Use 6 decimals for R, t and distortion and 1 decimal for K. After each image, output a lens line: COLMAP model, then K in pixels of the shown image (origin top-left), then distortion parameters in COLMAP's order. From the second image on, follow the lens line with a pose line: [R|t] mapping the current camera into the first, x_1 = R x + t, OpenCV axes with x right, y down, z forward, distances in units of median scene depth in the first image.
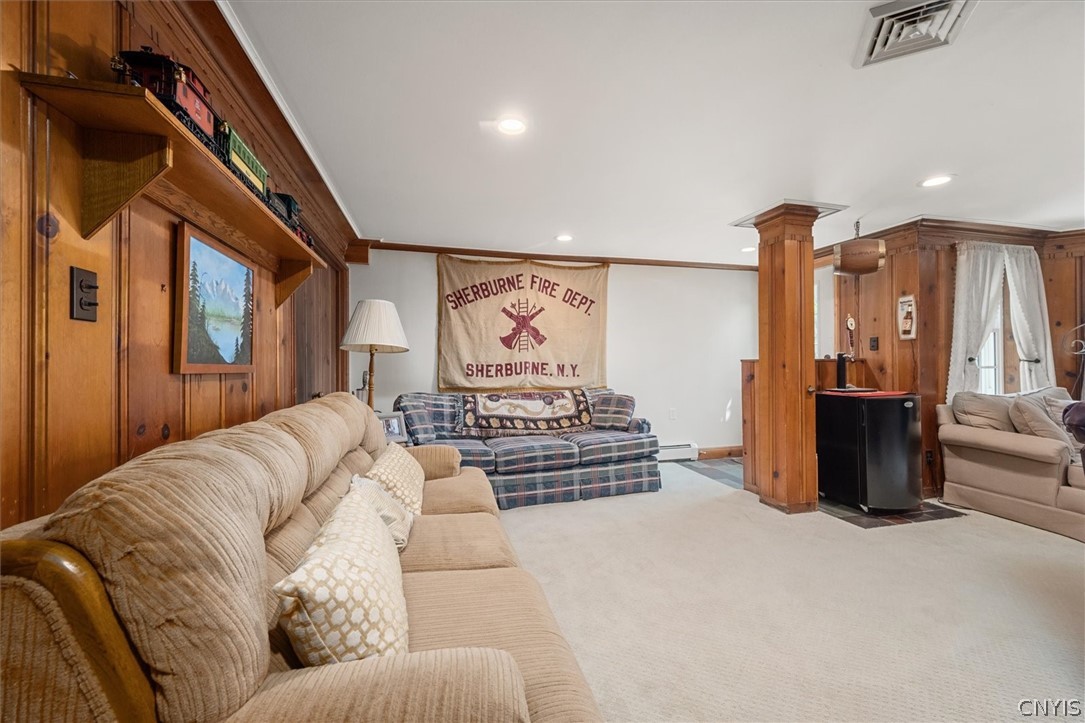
lens RADIAL K [[428.1, 0, 545.7], [0, 428.1, 363.7], [0, 0, 1]] dist [0.002118, 0.000234]
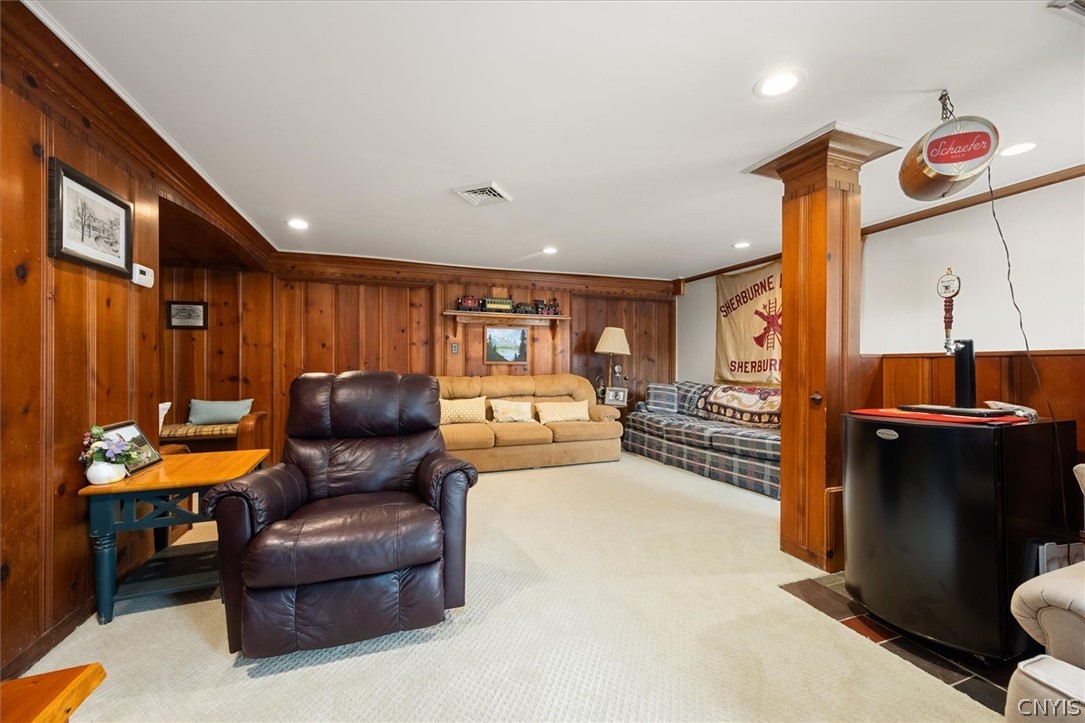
lens RADIAL K [[428.1, 0, 547.6], [0, 428.1, 362.1], [0, 0, 1]] dist [0.002118, 0.000234]
pose [[0.097114, 0.002027, -0.995271, 0.981801], [0.001968, 0.999996, 0.002229, -0.000363], [0.995271, -0.002175, 0.097110, 0.367248]]
